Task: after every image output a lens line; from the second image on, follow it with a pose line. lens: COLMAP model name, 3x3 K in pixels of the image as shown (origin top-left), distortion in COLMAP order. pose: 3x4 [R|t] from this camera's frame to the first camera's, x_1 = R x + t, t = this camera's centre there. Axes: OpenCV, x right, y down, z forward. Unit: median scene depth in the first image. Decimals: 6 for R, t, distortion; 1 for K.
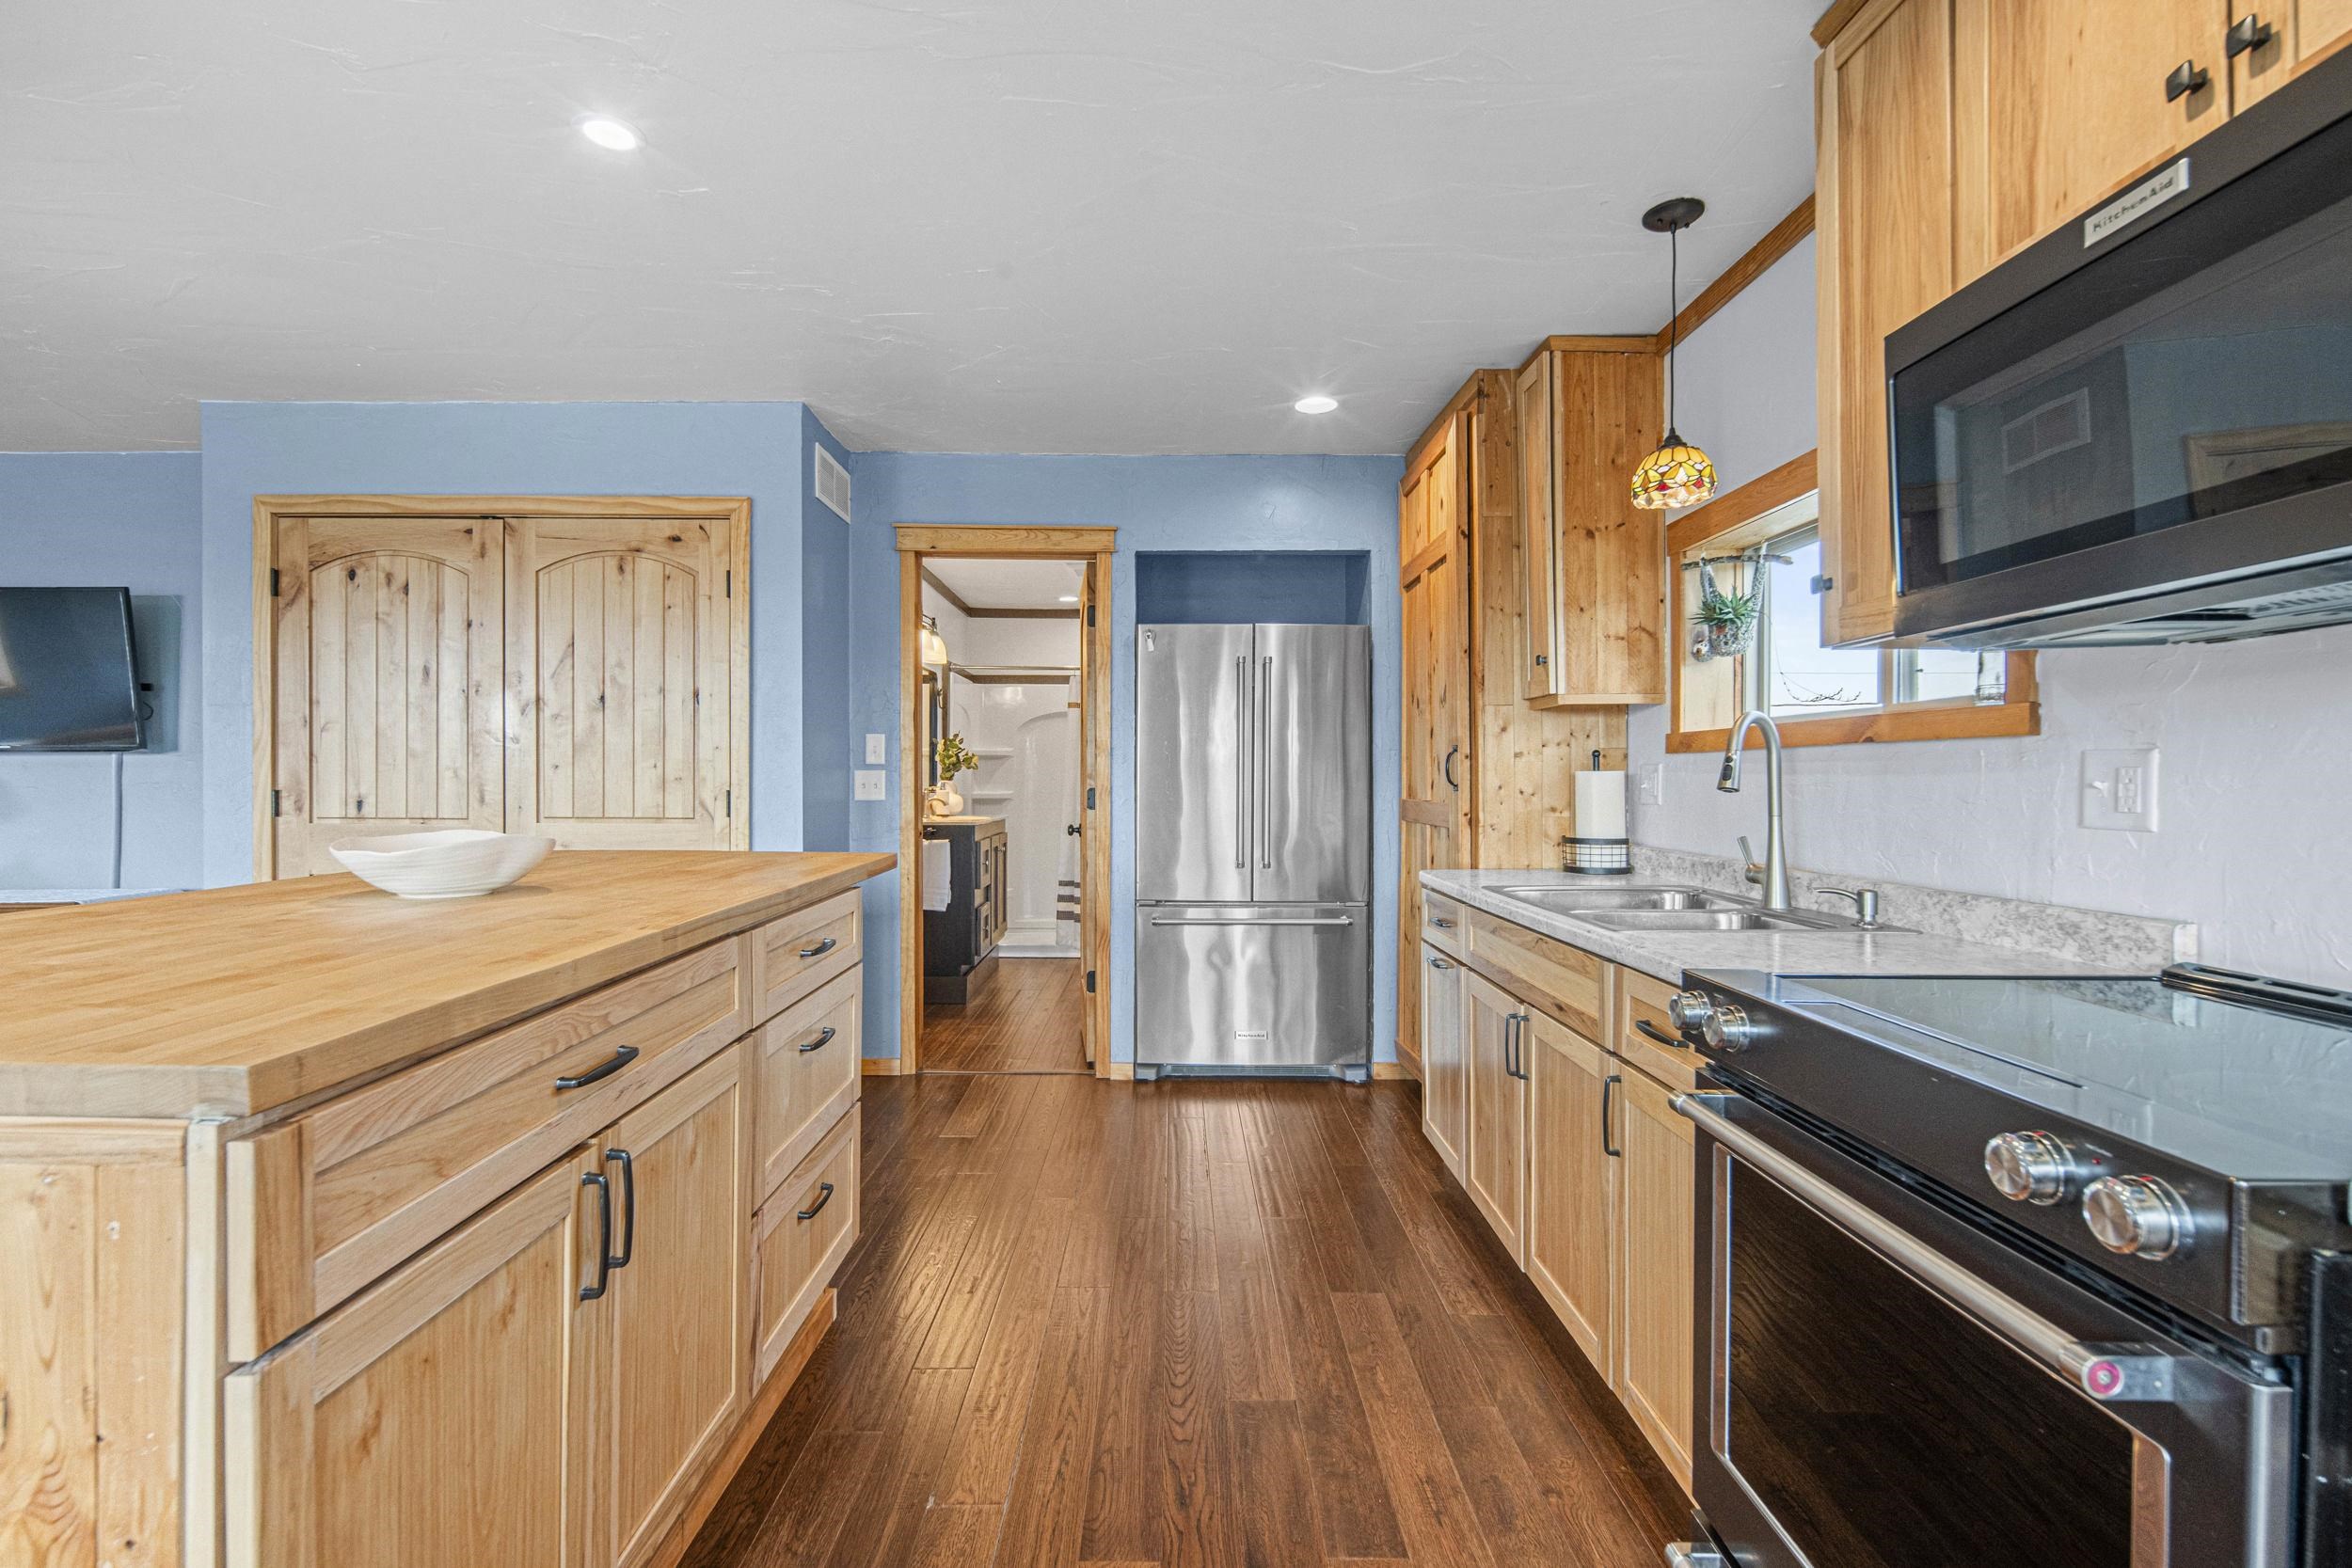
lens RADIAL K [[1039.7, 0, 1164.1], [0, 1039.7, 776.7], [0, 0, 1]] dist [0.001136, -0.000155]
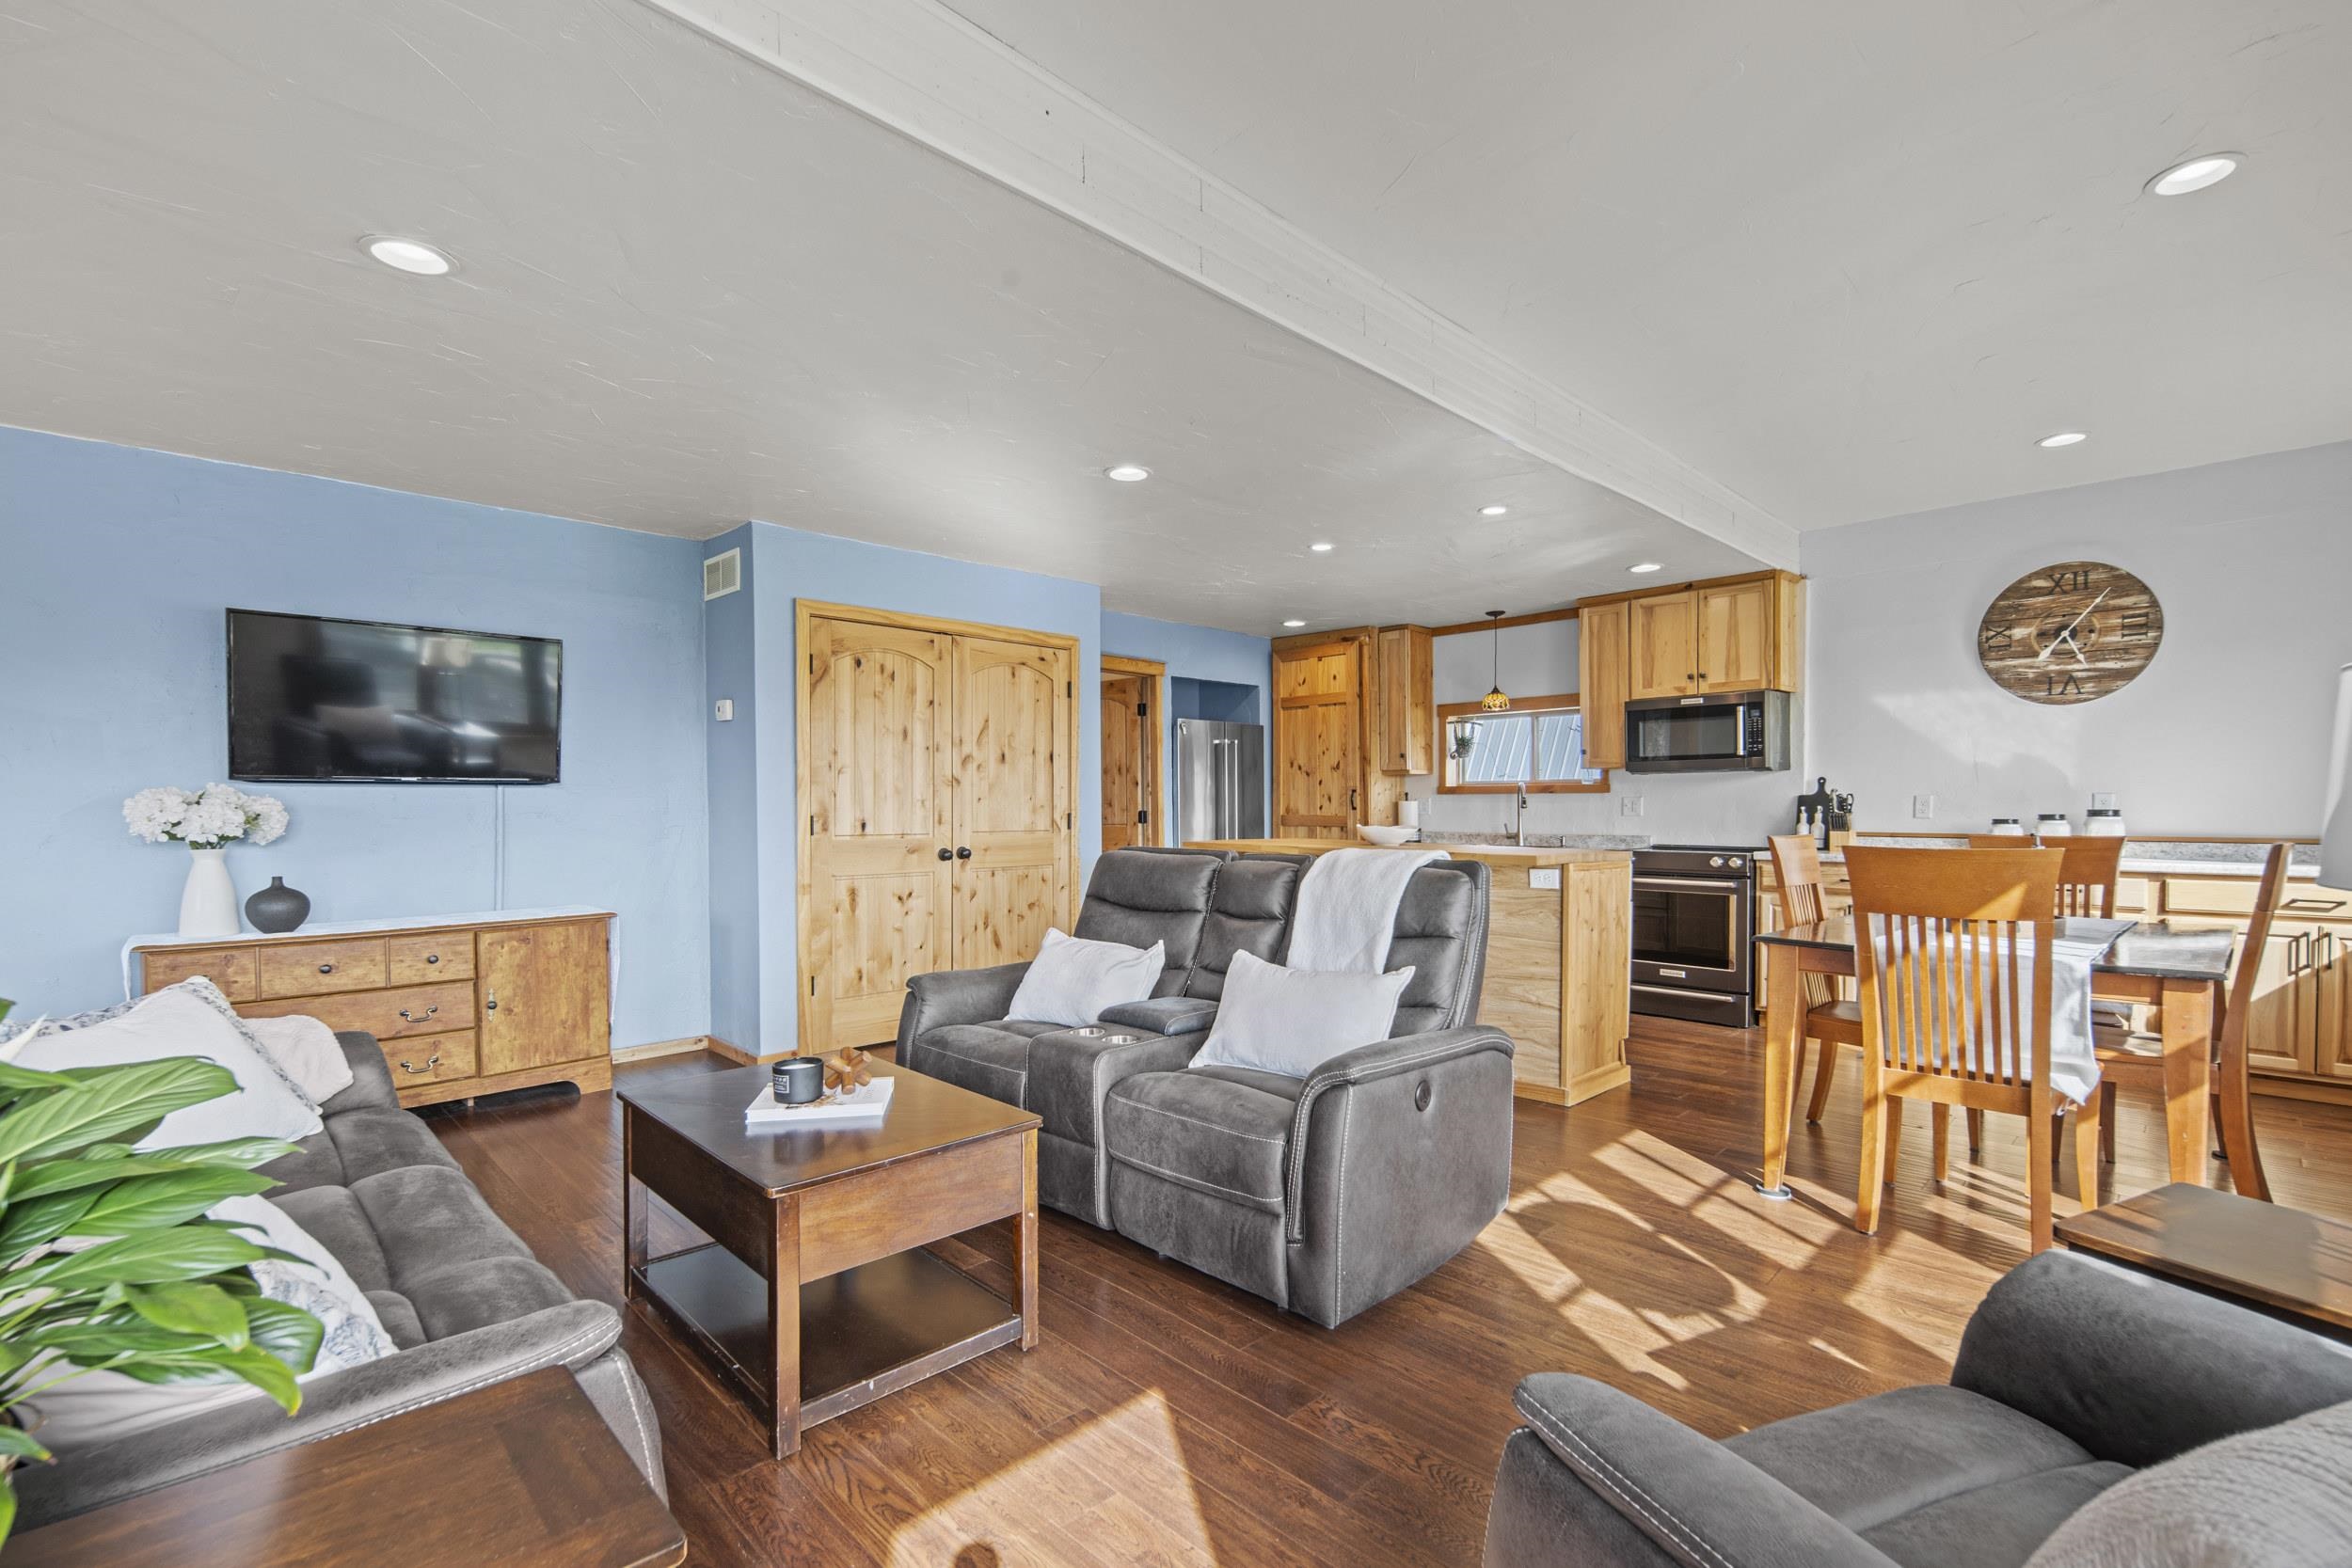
lens RADIAL K [[1039.7, 0, 1185.2], [0, 1039.7, 805.8], [0, 0, 1]] dist [0.001136, -0.000155]
pose [[0.712254, -0.005462, 0.701900, -1.456770], [0.001390, 0.999979, 0.006371, -0.008752], [-0.701920, -0.003562, 0.712247, -0.317567]]
